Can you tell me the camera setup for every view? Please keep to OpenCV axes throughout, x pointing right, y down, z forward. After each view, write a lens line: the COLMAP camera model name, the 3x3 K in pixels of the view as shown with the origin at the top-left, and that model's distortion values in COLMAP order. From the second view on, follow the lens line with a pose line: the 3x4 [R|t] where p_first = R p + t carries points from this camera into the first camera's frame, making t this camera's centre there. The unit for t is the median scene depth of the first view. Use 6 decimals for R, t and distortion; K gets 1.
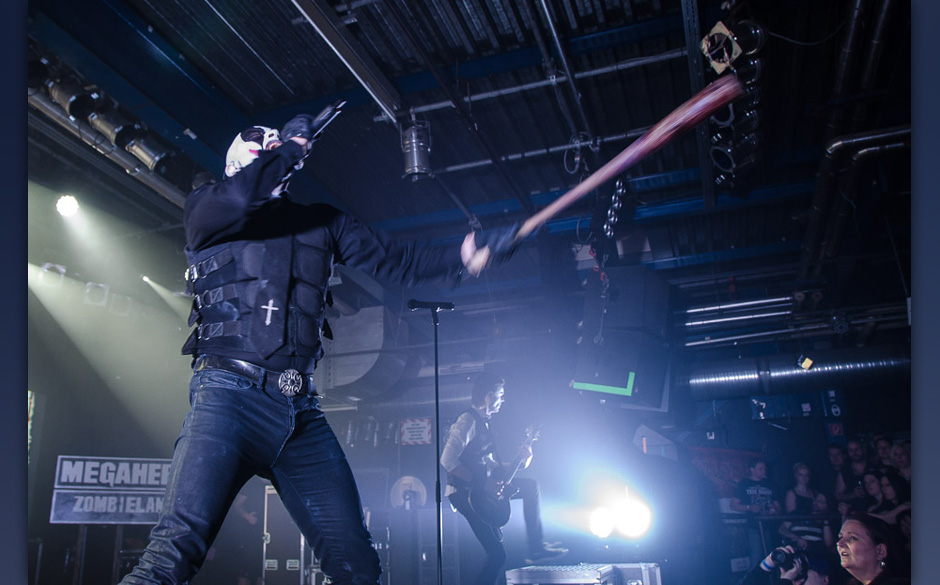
lens RADIAL K [[776.8, 0, 385.6], [0, 776.8, 245.0], [0, 0, 1]] dist [-0.120379, 0.100118]
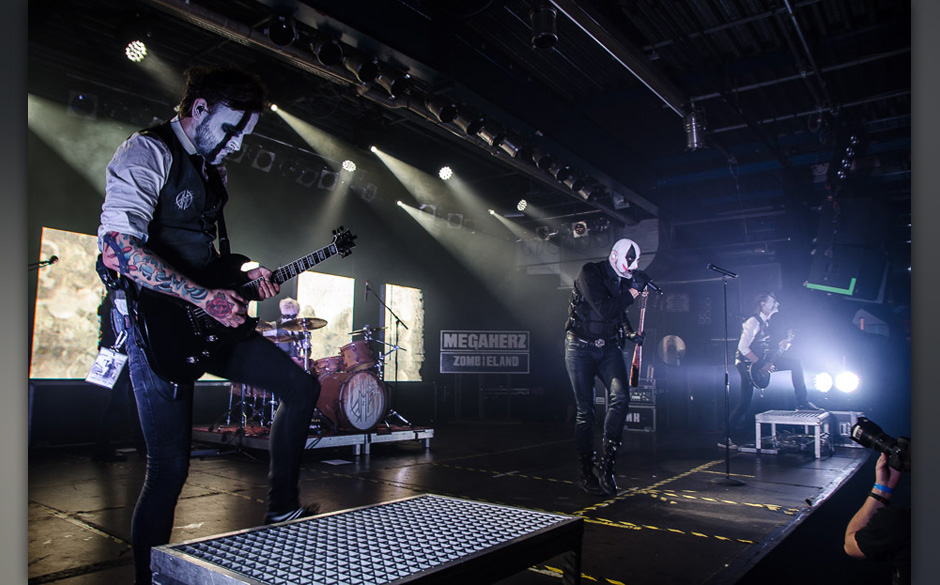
lens RADIAL K [[651.0, 0, 472.1], [0, 651.0, 297.5], [0, 0, 1]] dist [-0.099264, 0.106045]
pose [[0.970370, -0.007271, -0.241514, -0.056465], [0.069563, 0.965634, 0.250424, -0.112618], [0.231393, -0.259804, 0.937528, -0.200347]]
